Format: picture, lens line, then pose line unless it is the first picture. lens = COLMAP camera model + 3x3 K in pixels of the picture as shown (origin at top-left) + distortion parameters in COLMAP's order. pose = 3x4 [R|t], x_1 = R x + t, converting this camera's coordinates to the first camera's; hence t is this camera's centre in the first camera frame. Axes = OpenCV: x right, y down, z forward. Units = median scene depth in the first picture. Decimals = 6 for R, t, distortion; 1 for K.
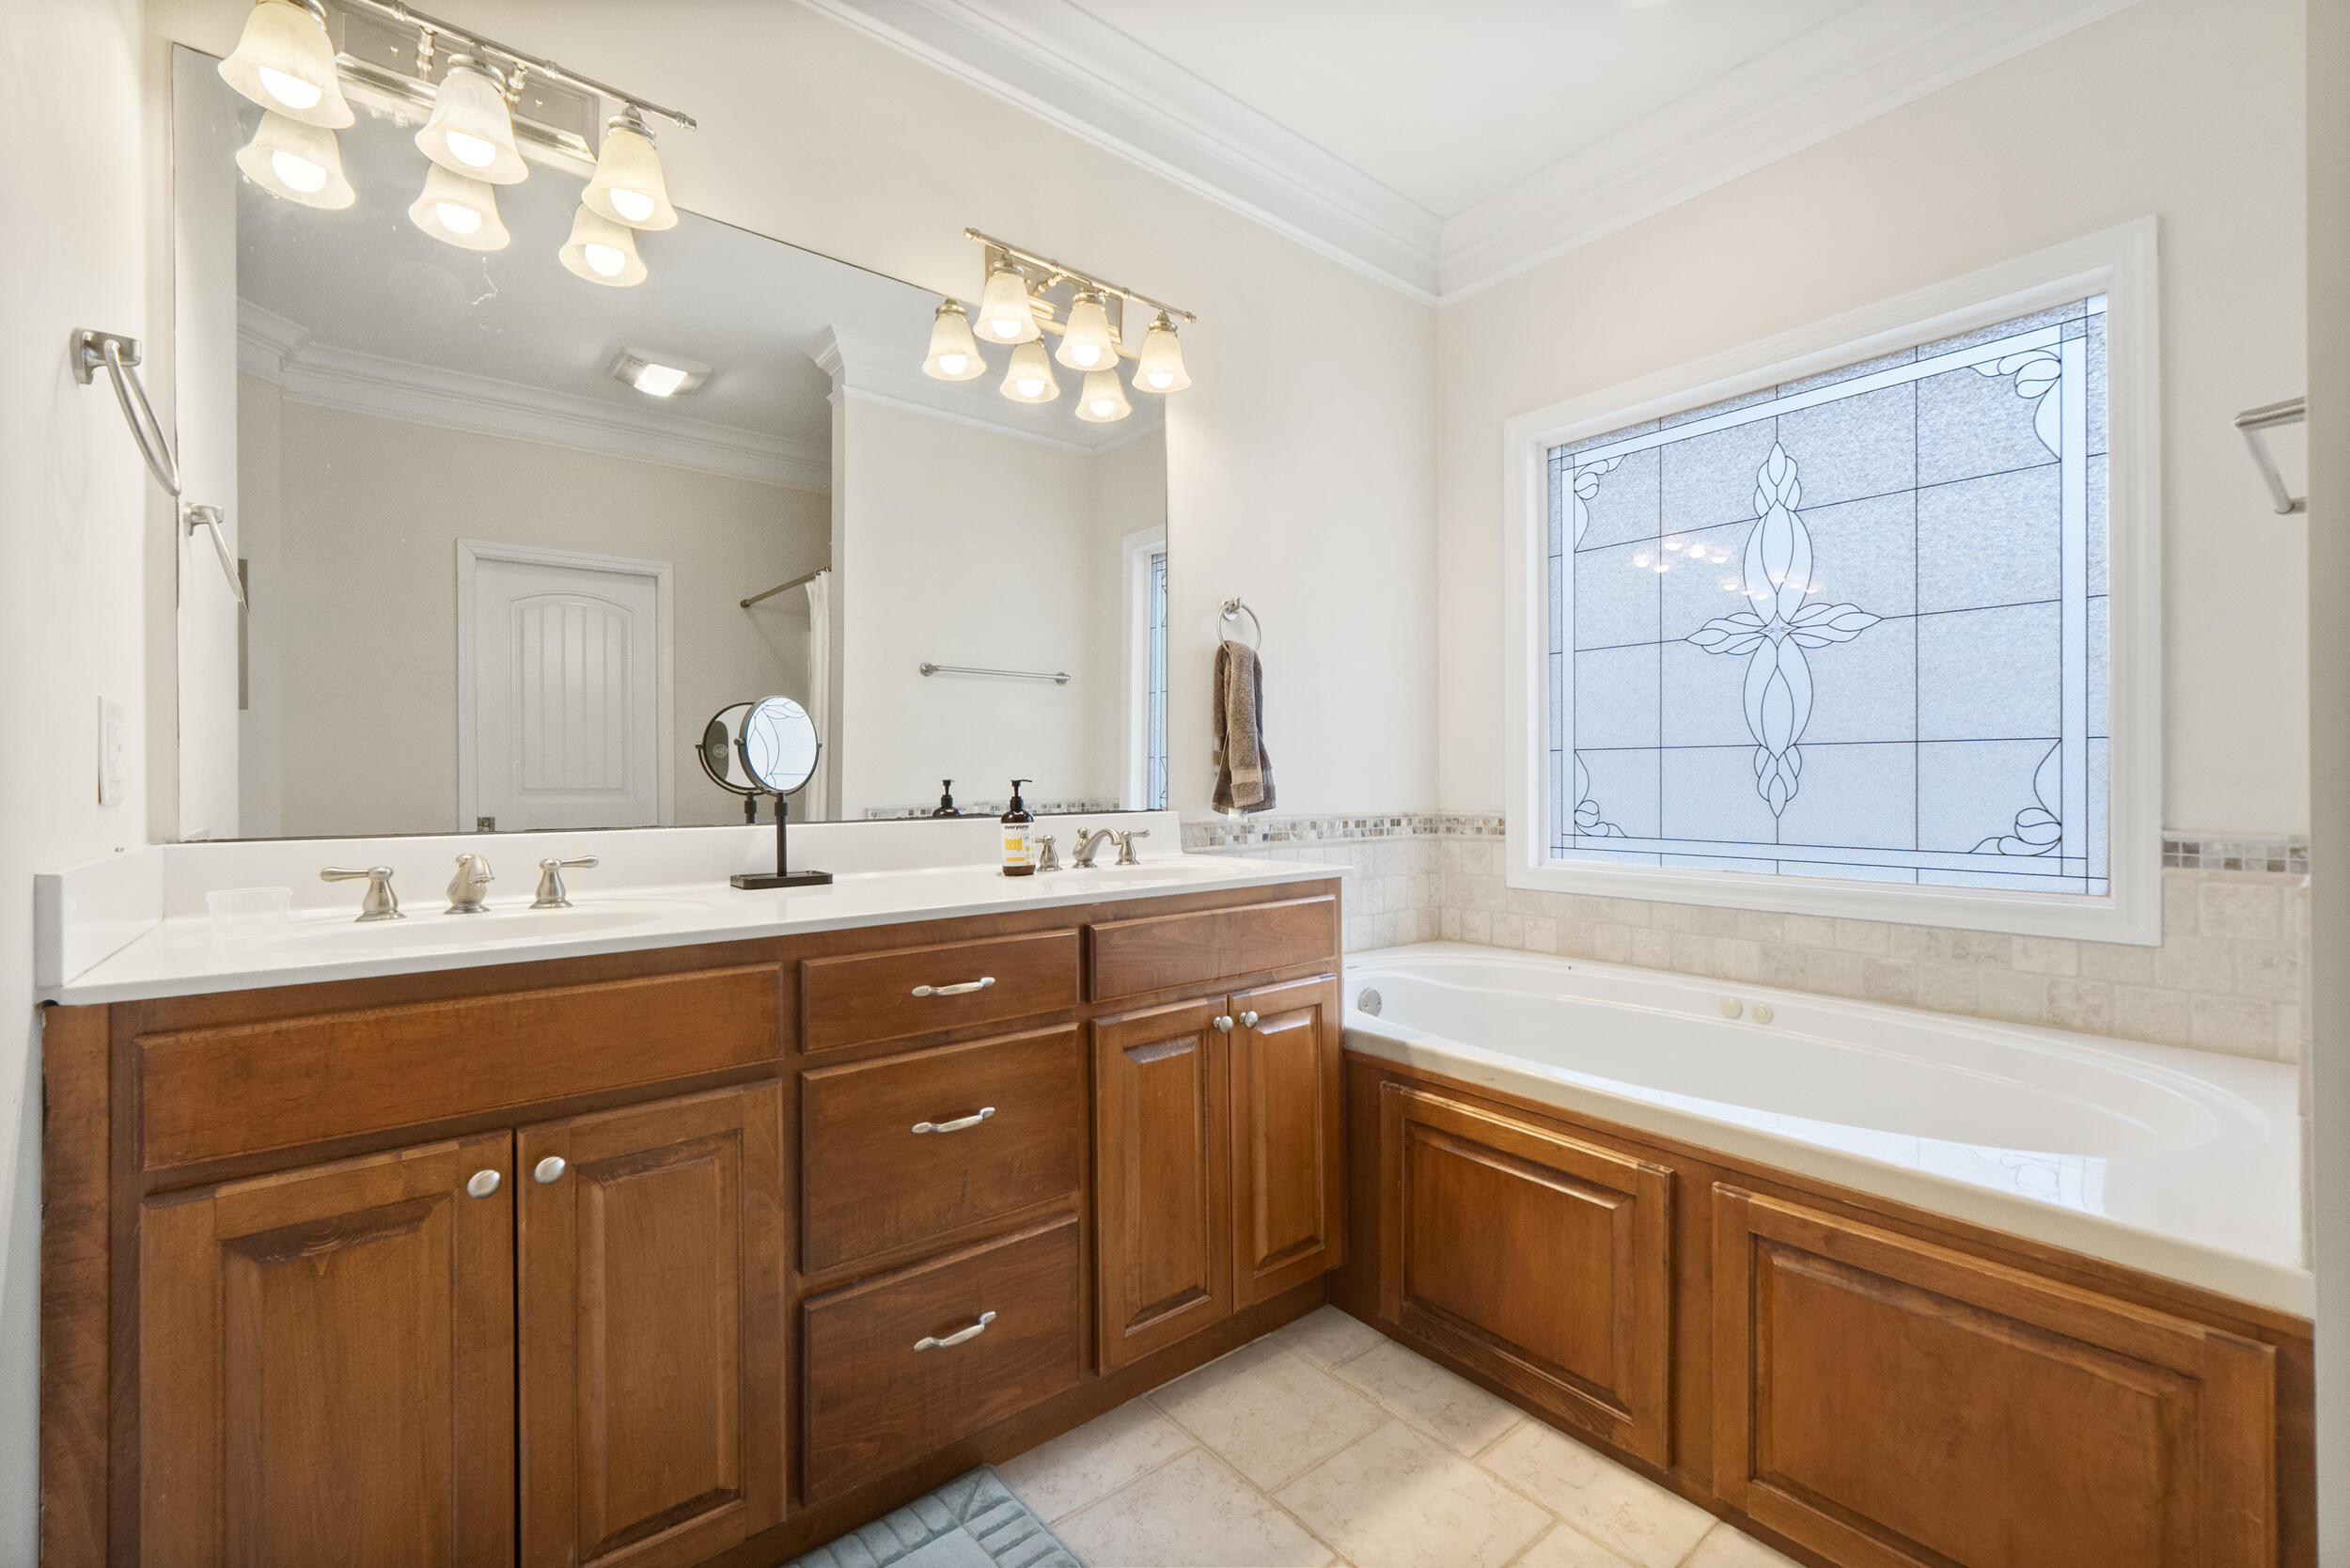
lens RADIAL K [[983.9, 0, 1158.8], [0, 983.9, 781.4], [0, 0, 1]] dist [0.000529, 0.000208]
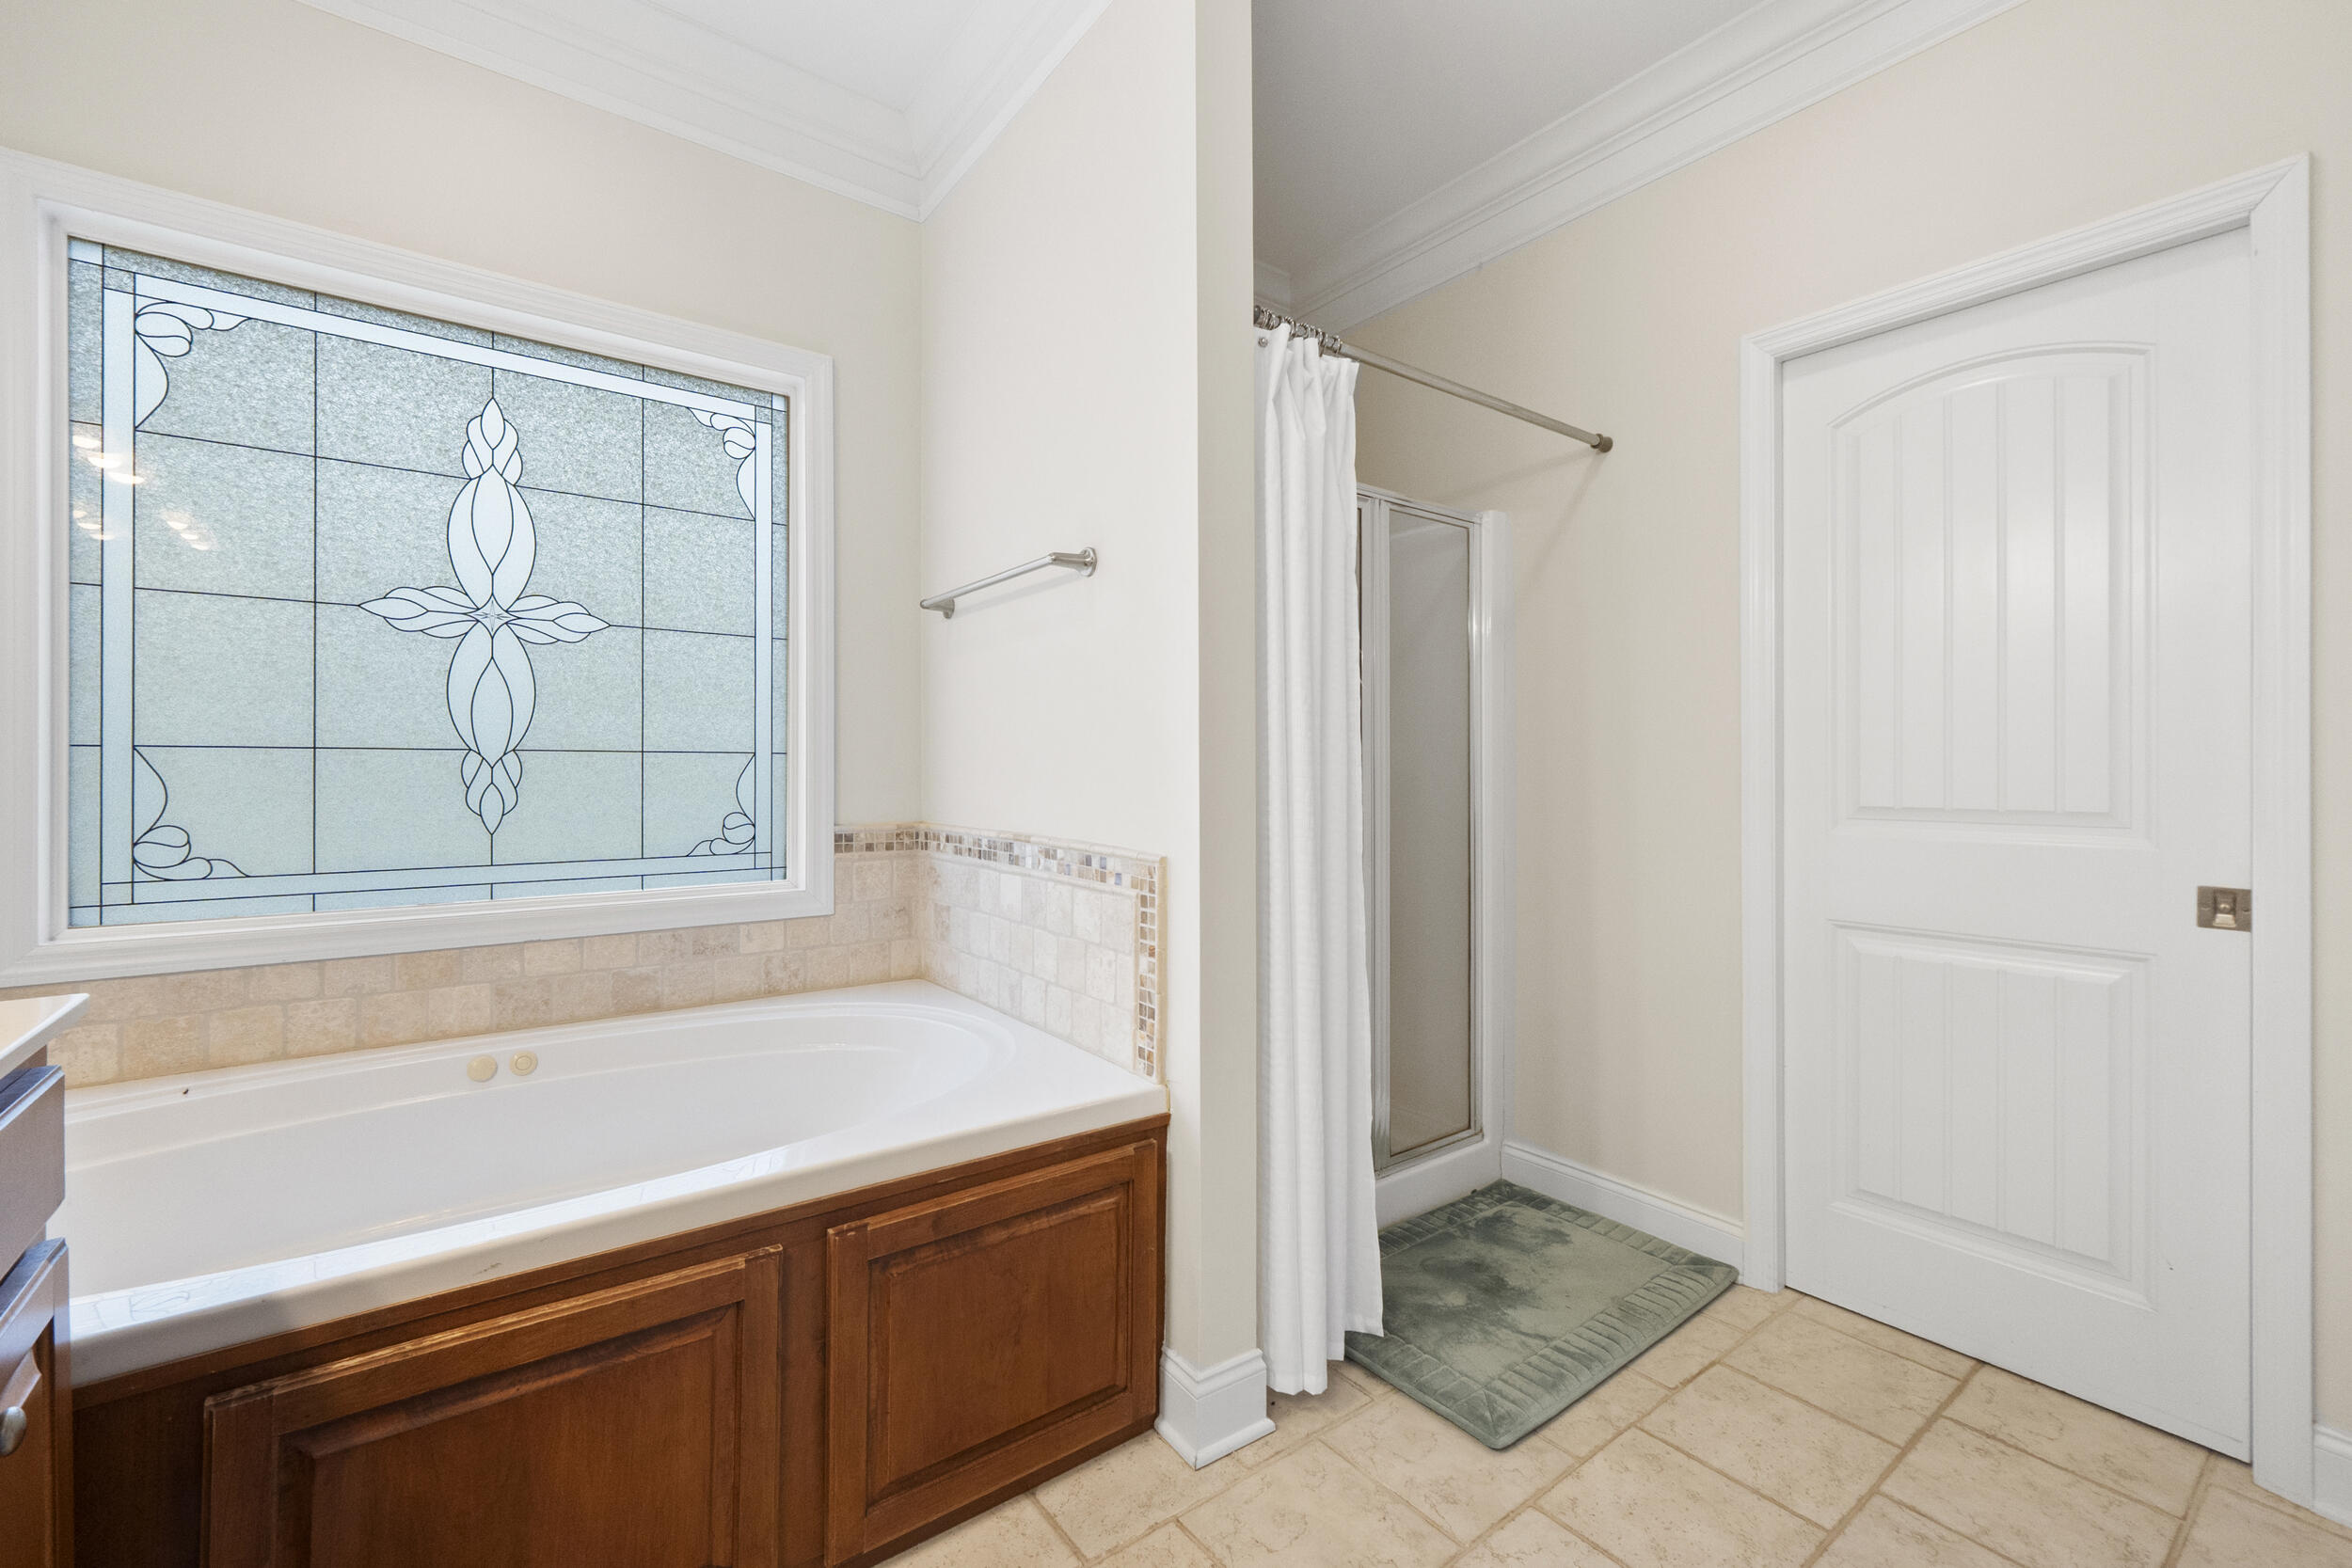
lens RADIAL K [[984.6, 0, 1160.4], [0, 984.6, 768.8], [0, 0, 1]] dist [0.000529, 0.000208]
pose [[0.034420, 0.003141, 0.999403, -0.239910], [0.002857, 0.999991, -0.003242, -0.017832], [-0.999403, 0.002967, 0.034411, 0.436966]]
